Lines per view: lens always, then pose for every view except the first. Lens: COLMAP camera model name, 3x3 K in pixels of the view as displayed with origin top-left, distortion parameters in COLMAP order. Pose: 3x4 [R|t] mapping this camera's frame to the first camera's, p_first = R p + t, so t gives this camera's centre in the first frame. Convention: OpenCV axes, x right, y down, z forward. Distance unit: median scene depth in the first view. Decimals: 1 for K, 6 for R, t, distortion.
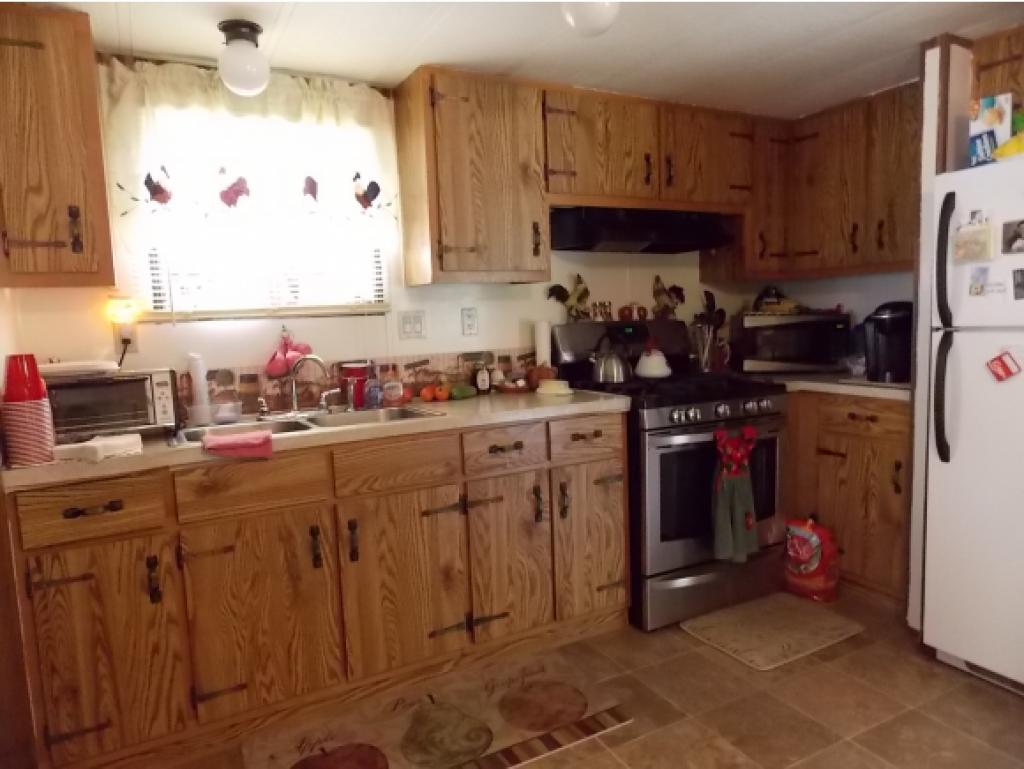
lens RADIAL K [[678.0, 0, 515.8], [0, 678.0, 379.0], [0, 0, 1]] dist [0.000519, -0.000509]
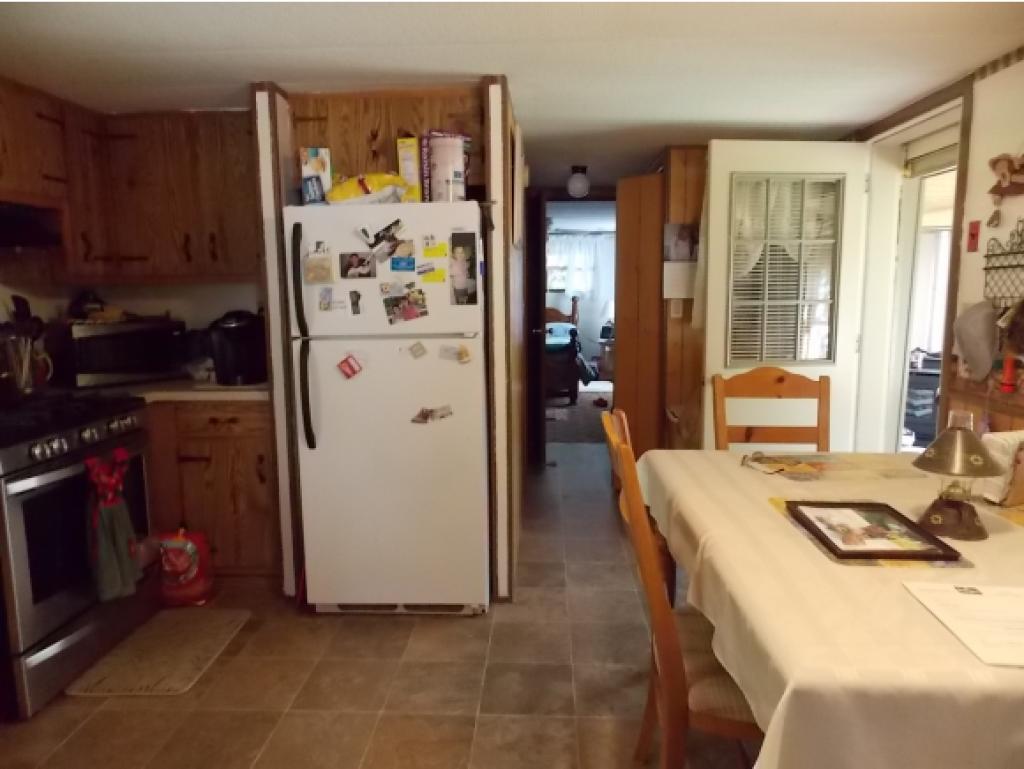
lens RADIAL K [[678.0, 0, 515.8], [0, 678.0, 379.0], [0, 0, 1]] dist [0.000519, -0.000509]
pose [[0.509281, -0.091773, 0.855693, -0.173504], [0.080455, 0.995020, 0.058832, -0.036743], [-0.856831, 0.038883, 0.514128, 0.063072]]
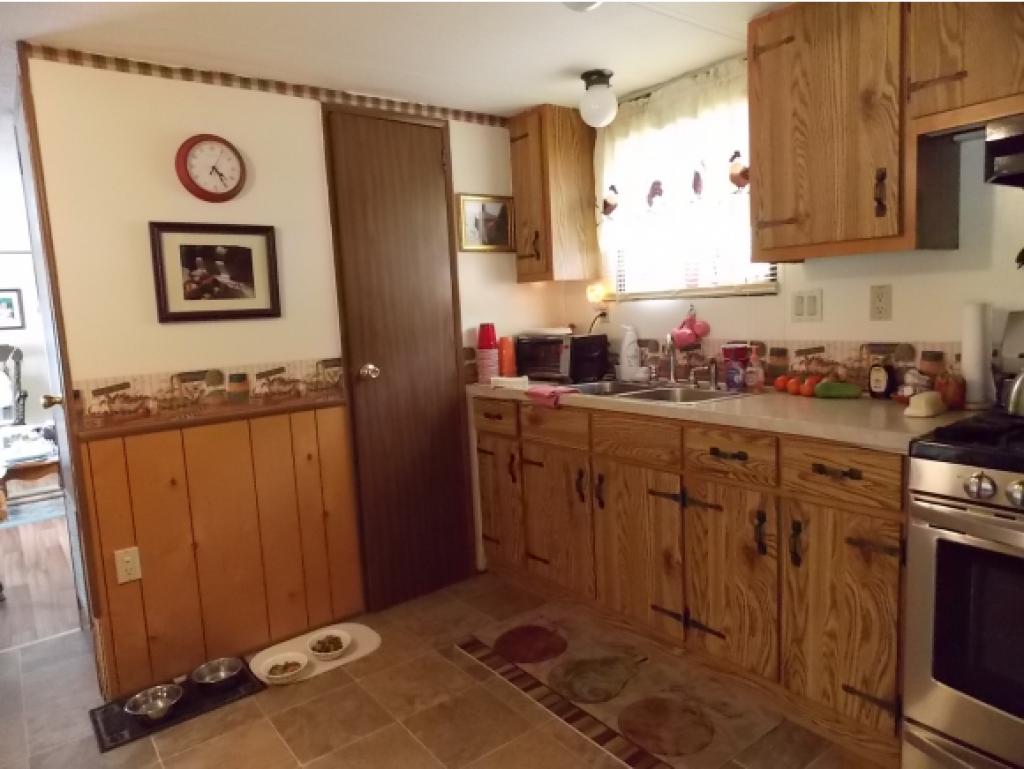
lens RADIAL K [[678.0, 0, 515.8], [0, 678.0, 379.0], [0, 0, 1]] dist [0.000519, -0.000509]
pose [[0.159773, 0.136653, -0.977650, 0.738156], [-0.055476, 0.990050, 0.129320, -0.087934], [0.985594, 0.033574, 0.165764, 0.540127]]
